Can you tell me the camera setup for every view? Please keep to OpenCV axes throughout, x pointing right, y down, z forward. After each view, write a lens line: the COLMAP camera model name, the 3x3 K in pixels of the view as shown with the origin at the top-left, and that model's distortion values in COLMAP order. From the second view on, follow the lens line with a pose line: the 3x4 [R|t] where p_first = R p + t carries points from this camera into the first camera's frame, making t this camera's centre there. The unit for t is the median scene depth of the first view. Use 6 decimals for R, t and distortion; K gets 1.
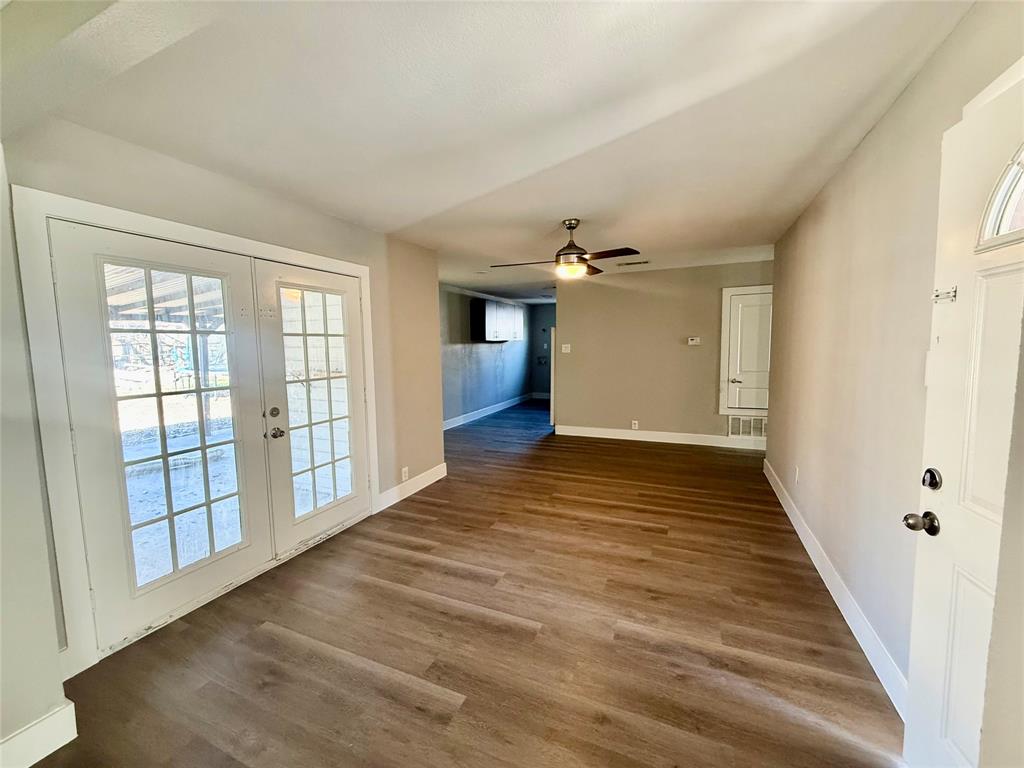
lens RADIAL K [[408.6, 0, 509.5], [0, 408.6, 382.9], [0, 0, 1]] dist [-0.001177, -0.000489]
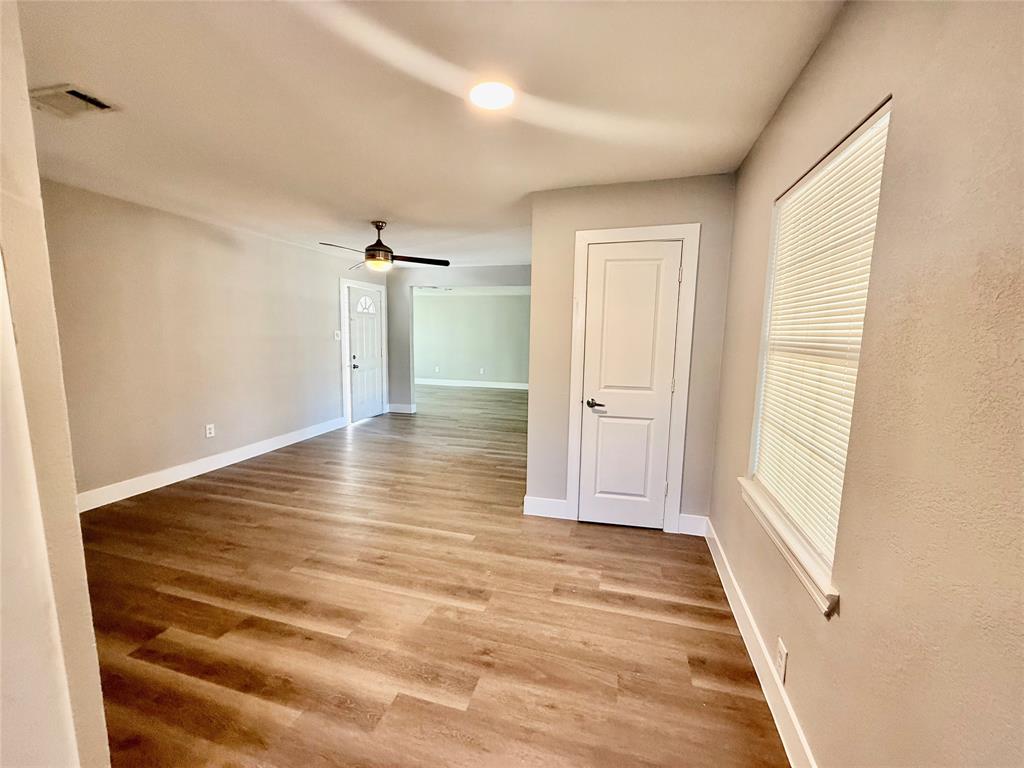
lens RADIAL K [[408.6, 0, 512.2], [0, 408.6, 385.3], [0, 0, 1]] dist [-0.001177, -0.000489]
pose [[-0.990586, 0.014095, -0.136164, -0.058099], [-0.016342, 0.975396, 0.219856, -0.203359], [0.135912, 0.220011, -0.965983, 2.268952]]
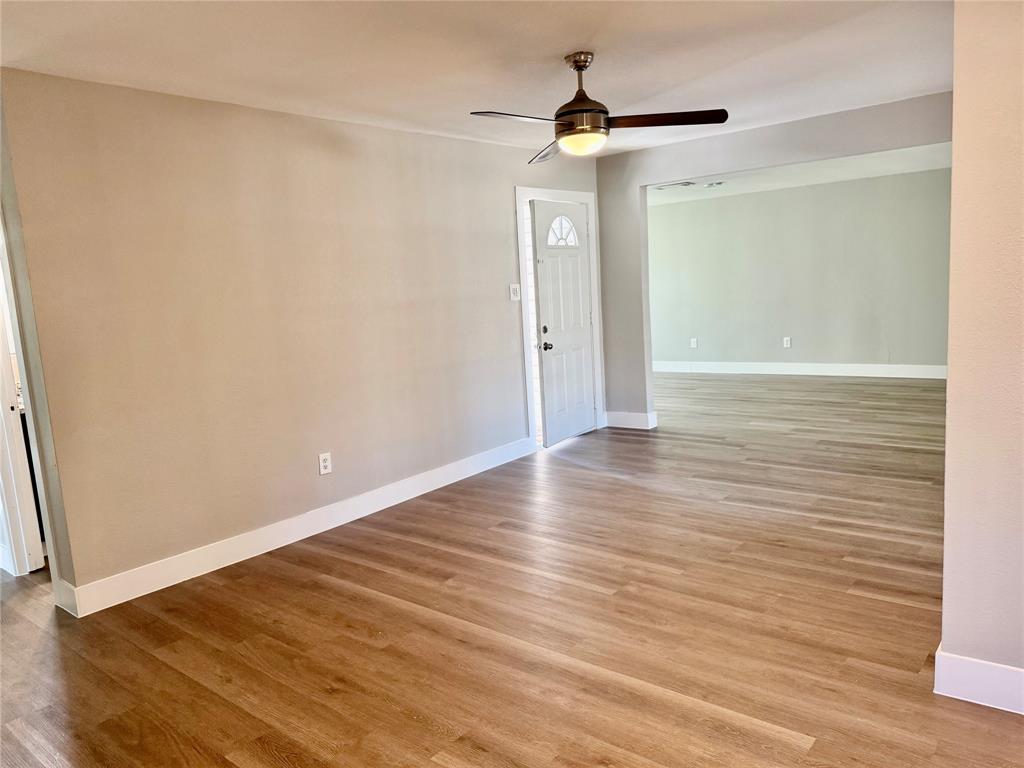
lens RADIAL K [[721.3, 0, 516.1], [0, 721.3, 382.3], [0, 0, 1]] dist [0.044280, -0.009306]
pose [[-0.960370, 0.038641, 0.276036, -0.029299], [0.101925, 0.970440, 0.218765, -0.182966], [-0.259423, 0.238230, -0.935920, 2.099510]]
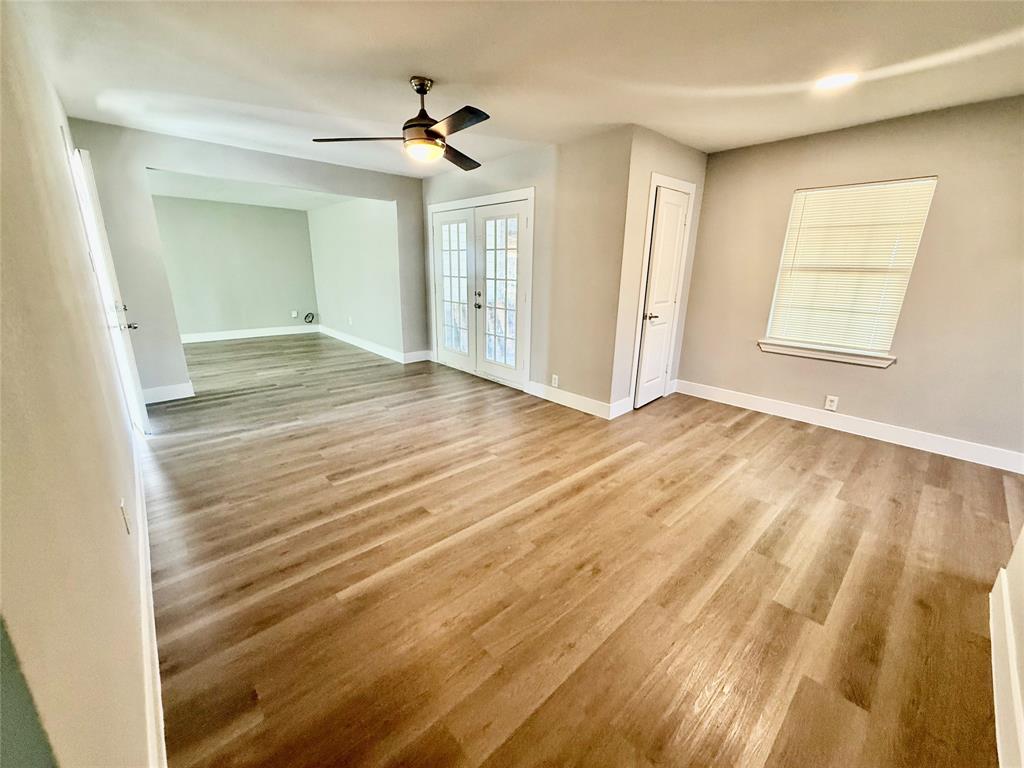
lens RADIAL K [[408.6, 0, 513.2], [0, 408.6, 384.1], [0, 0, 1]] dist [-0.001177, -0.000489]
pose [[-0.403138, 0.261254, -0.877055, 0.881701], [-0.094412, 0.941398, 0.323816, -0.129537], [0.910256, 0.213347, -0.354848, 1.532793]]
